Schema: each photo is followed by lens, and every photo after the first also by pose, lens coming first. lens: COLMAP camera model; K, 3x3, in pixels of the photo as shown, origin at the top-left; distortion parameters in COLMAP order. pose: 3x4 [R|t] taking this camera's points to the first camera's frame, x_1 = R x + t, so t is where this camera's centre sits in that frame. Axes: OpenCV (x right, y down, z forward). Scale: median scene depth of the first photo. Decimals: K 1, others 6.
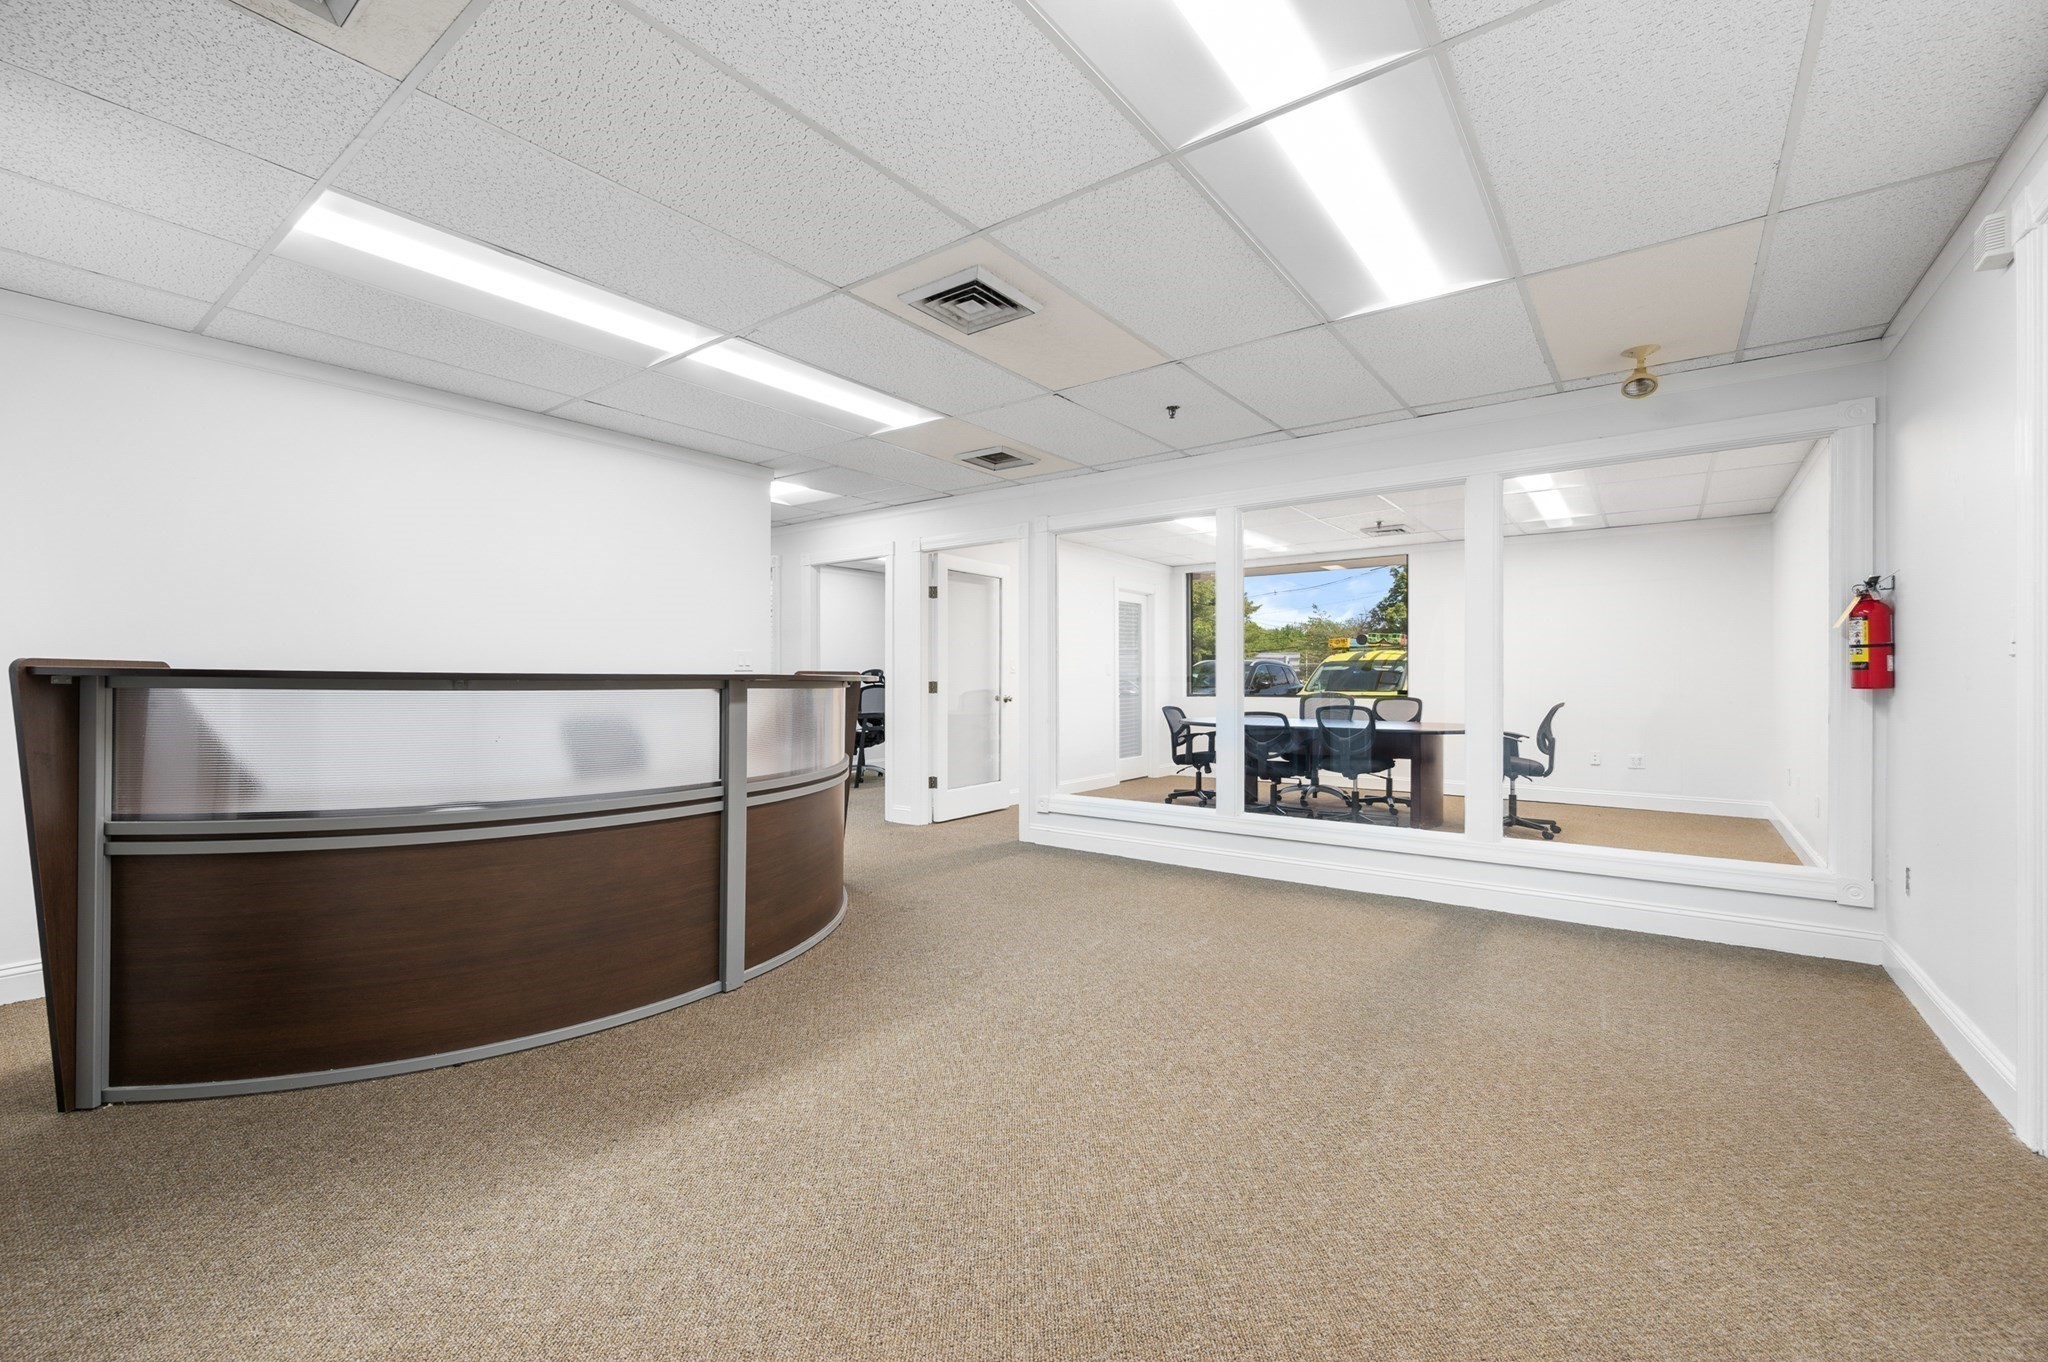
lens RADIAL K [[837.7, 0, 1018.2], [0, 837.7, 684.9], [0, 0, 1]] dist [-0.002313, -0.000188]
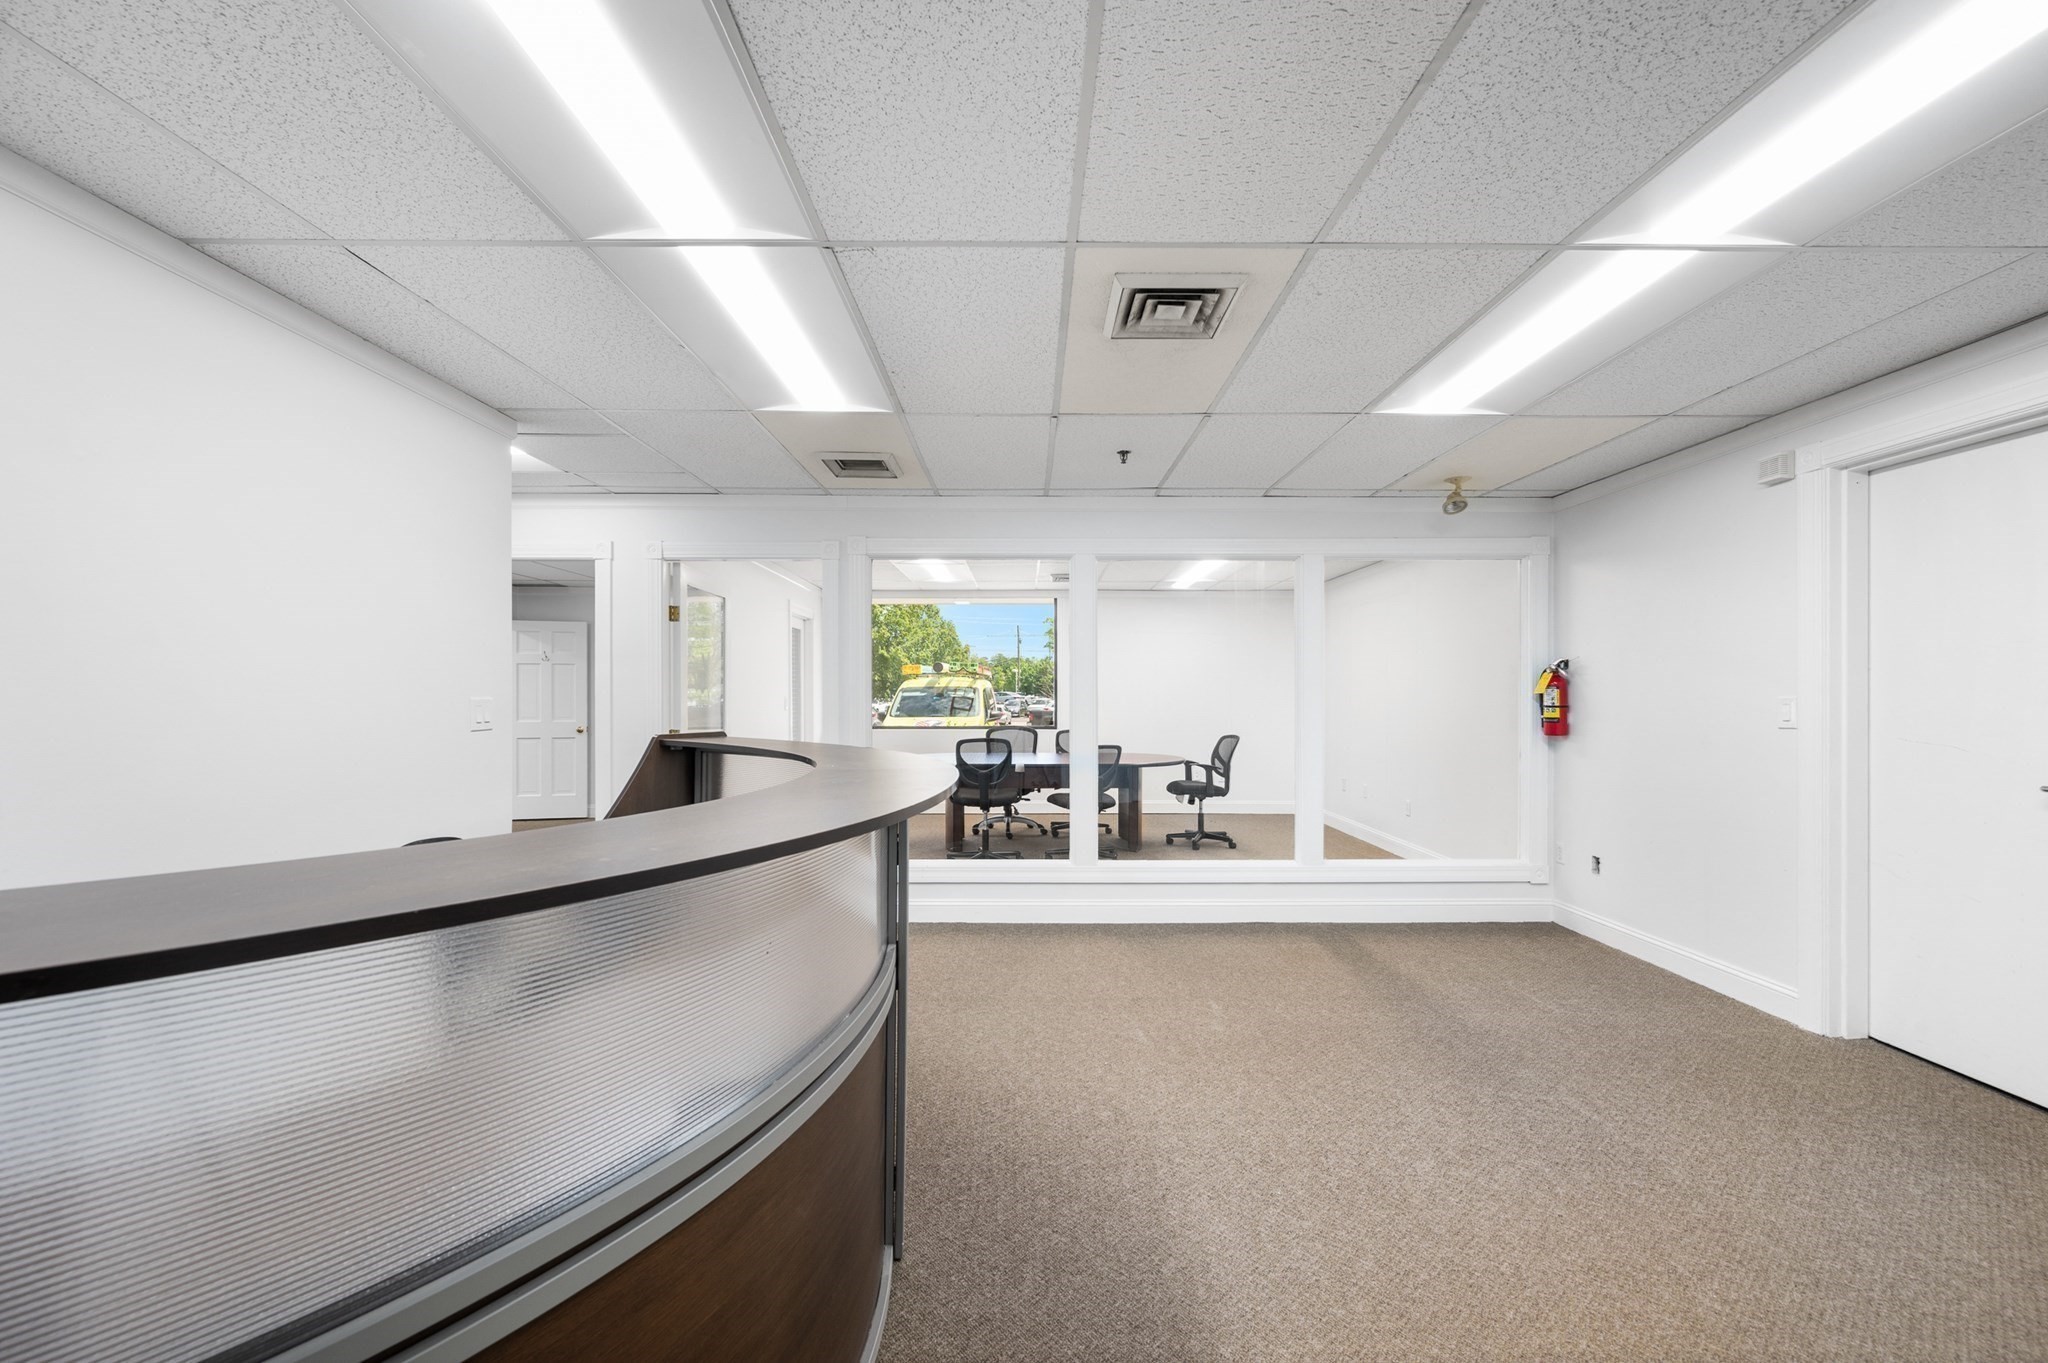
lens RADIAL K [[835.3, 0, 1017.9], [0, 835.3, 698.5], [0, 0, 1]] dist [-0.000753, -0.000200]
pose [[0.797165, -0.003632, 0.603750, -0.373854], [0.003453, 0.999993, 0.001456, -0.039444], [-0.603751, 0.000924, 0.797172, 0.237997]]
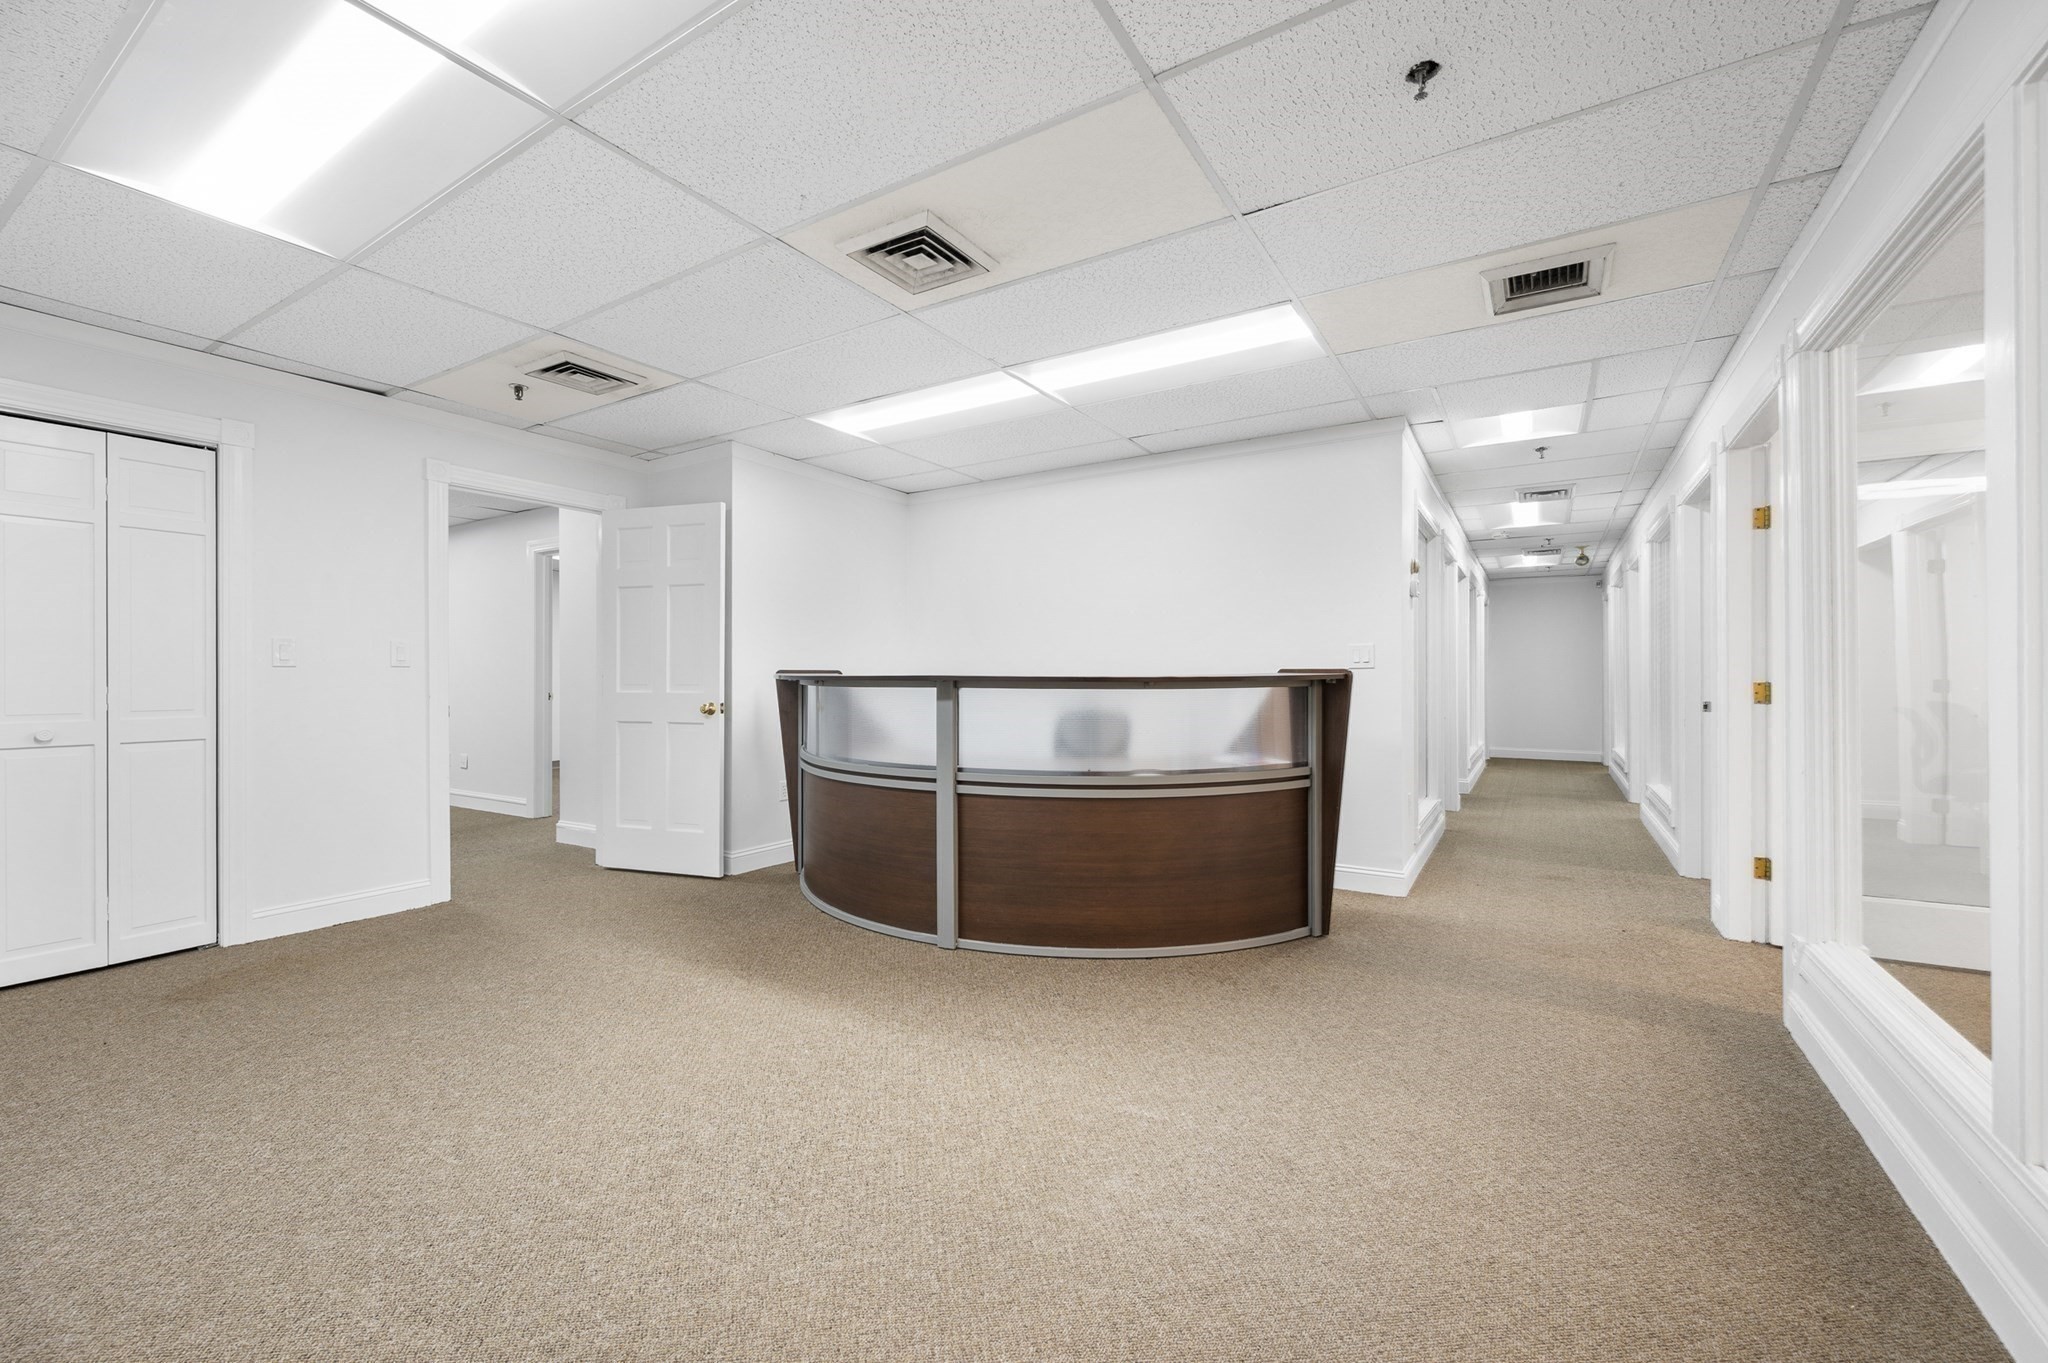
lens RADIAL K [[827.1, 0, 1040.9], [0, 827.1, 677.1], [0, 0, 1]] dist [-0.000400, -0.000007]
pose [[0.096744, -0.000320, -0.995309, 0.458097], [-0.004356, 0.999990, -0.000744, -0.005959], [0.995300, 0.004408, 0.096742, 0.576465]]
